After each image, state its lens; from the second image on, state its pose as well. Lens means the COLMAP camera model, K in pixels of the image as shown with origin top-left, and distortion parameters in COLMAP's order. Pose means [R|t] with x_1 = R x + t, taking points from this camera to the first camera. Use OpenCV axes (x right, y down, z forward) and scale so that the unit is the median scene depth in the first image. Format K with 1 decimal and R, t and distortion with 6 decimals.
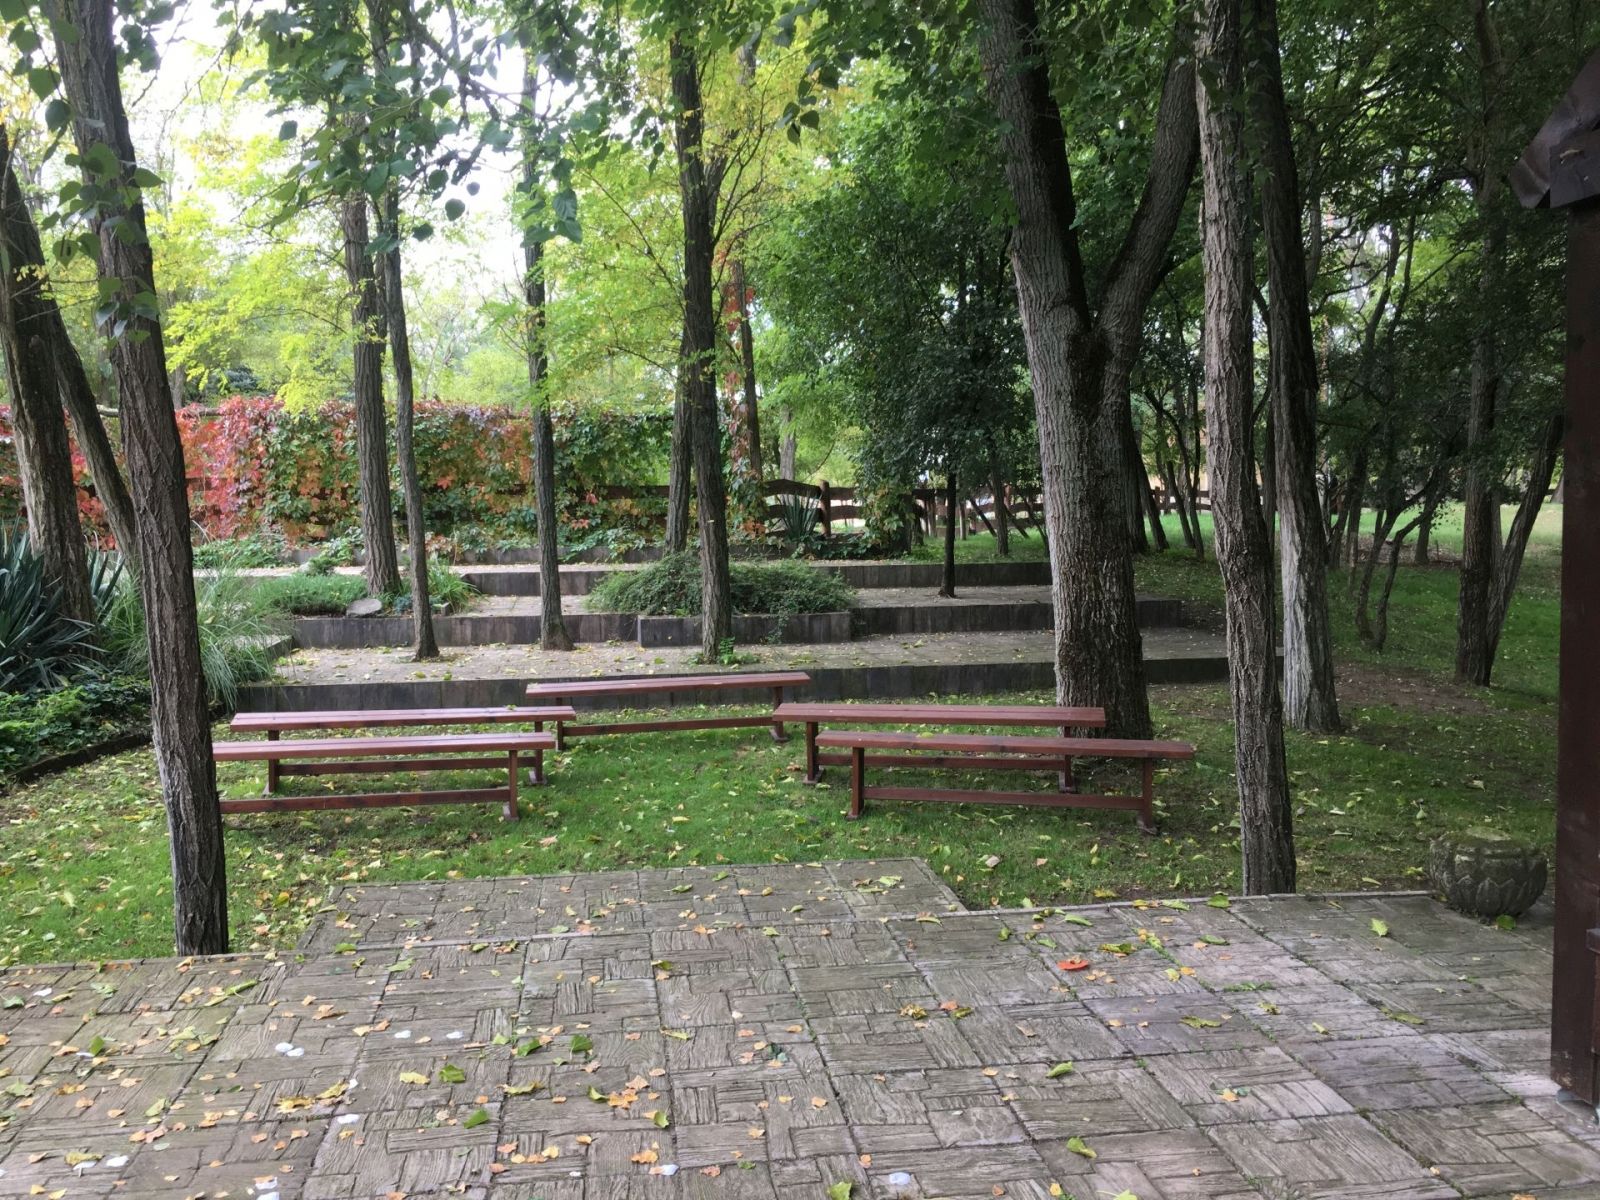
lens RADIAL K [[1353.7, 0, 798.3], [0, 1353.7, 598.5], [0, 0, 1]] dist [0.078019, -0.098850]
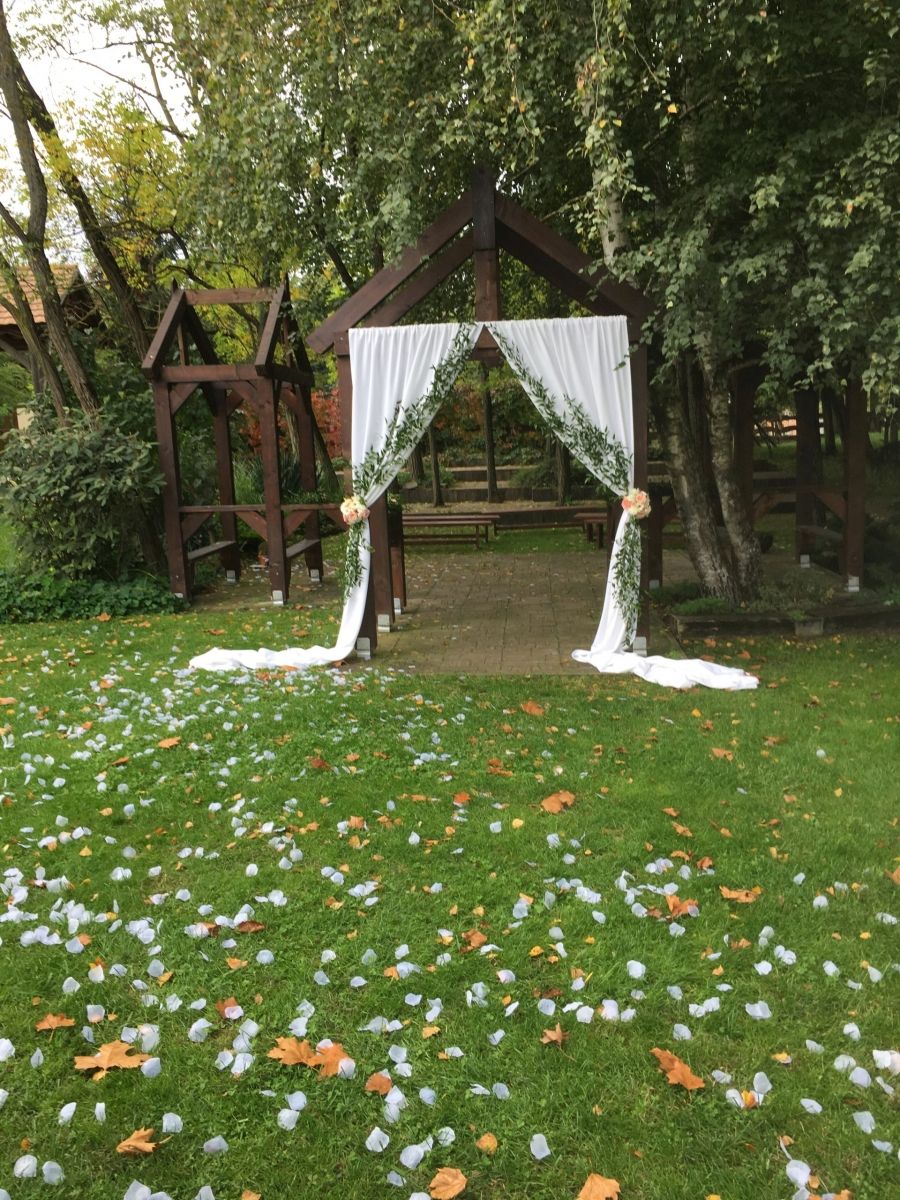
lens RADIAL K [[1015.3, 0, 450.6], [0, 1015.3, 598.9], [0, 0, 1]] dist [0.078019, -0.098850]
pose [[0.974569, 0.010042, -0.223862, 0.108815], [0.011768, 0.995323, 0.095882, 0.028478], [0.223778, -0.096078, 0.969893, -0.558687]]
